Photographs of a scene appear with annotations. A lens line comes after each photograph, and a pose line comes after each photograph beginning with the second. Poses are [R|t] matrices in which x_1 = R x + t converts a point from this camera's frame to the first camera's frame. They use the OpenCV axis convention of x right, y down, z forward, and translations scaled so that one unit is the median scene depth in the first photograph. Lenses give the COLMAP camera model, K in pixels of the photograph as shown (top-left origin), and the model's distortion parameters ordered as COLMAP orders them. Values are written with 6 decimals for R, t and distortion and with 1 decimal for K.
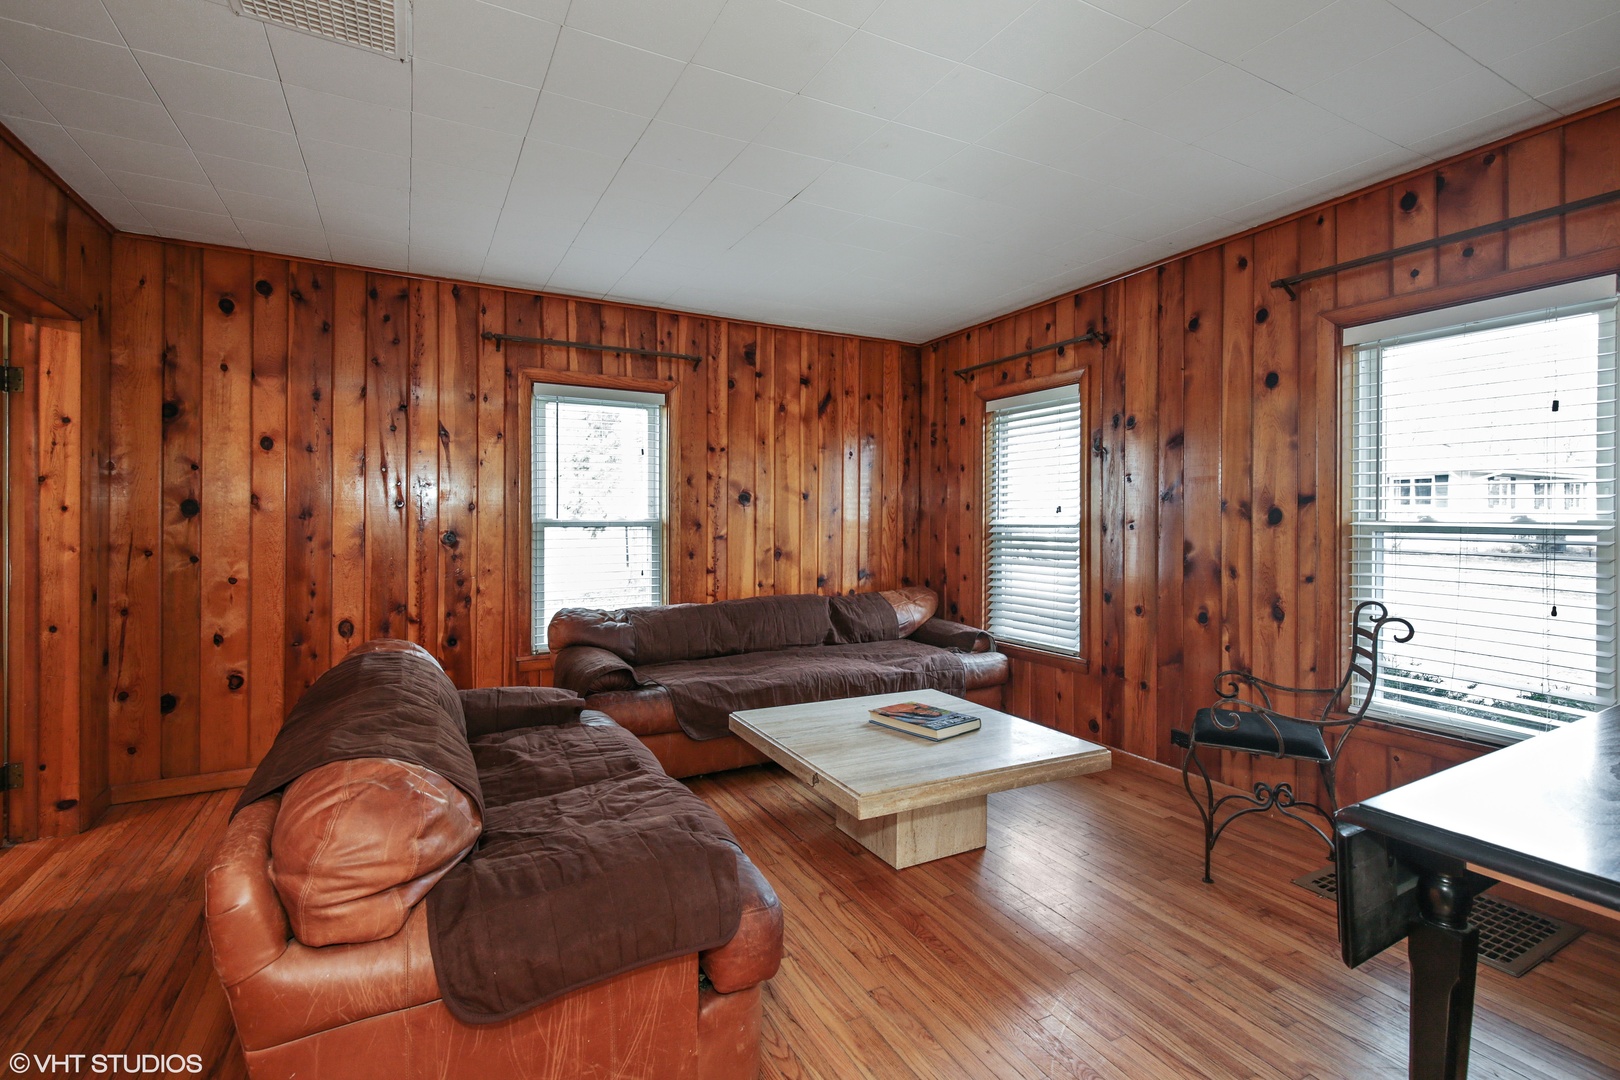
lens RADIAL K [[740.8, 0, 806.4], [0, 740.8, 527.4], [0, 0, 1]] dist [0.002310, 0.000087]
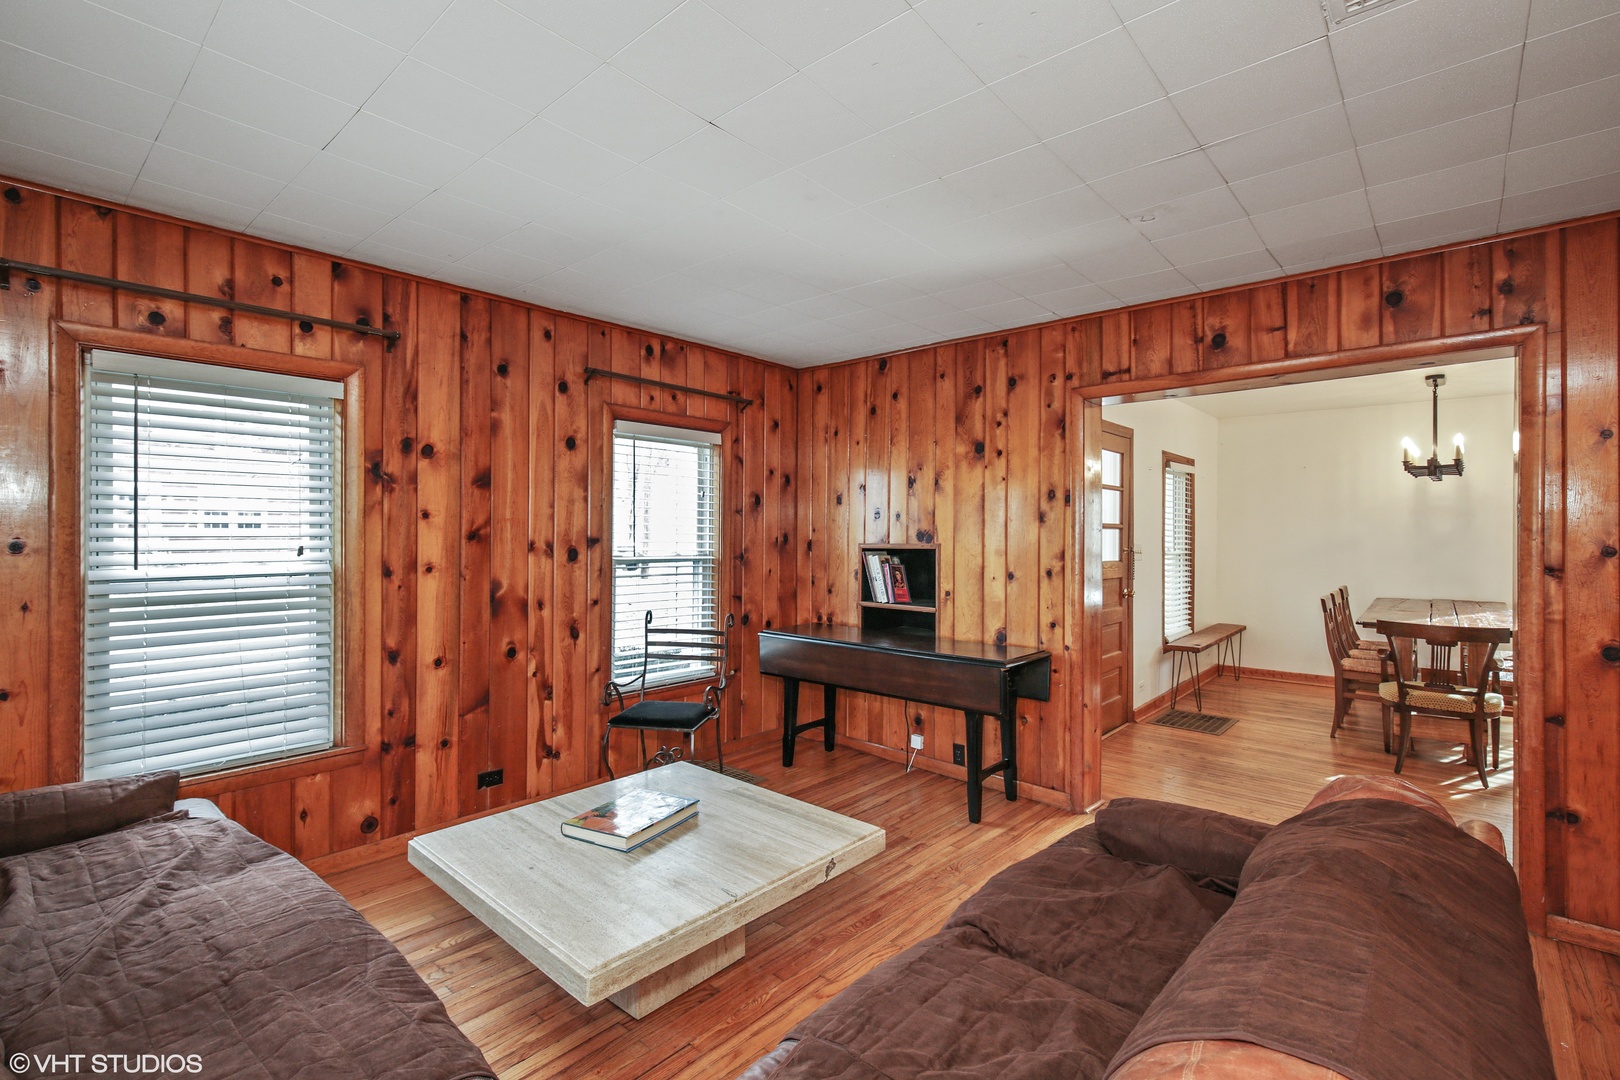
lens RADIAL K [[740.8, 0, 801.3], [0, 740.8, 534.7], [0, 0, 1]] dist [0.002310, 0.000087]
pose [[-0.348234, -0.003166, 0.937402, -0.561891], [0.009082, 0.999936, 0.006751, -0.045694], [-0.937364, 0.010864, -0.348183, 0.928615]]
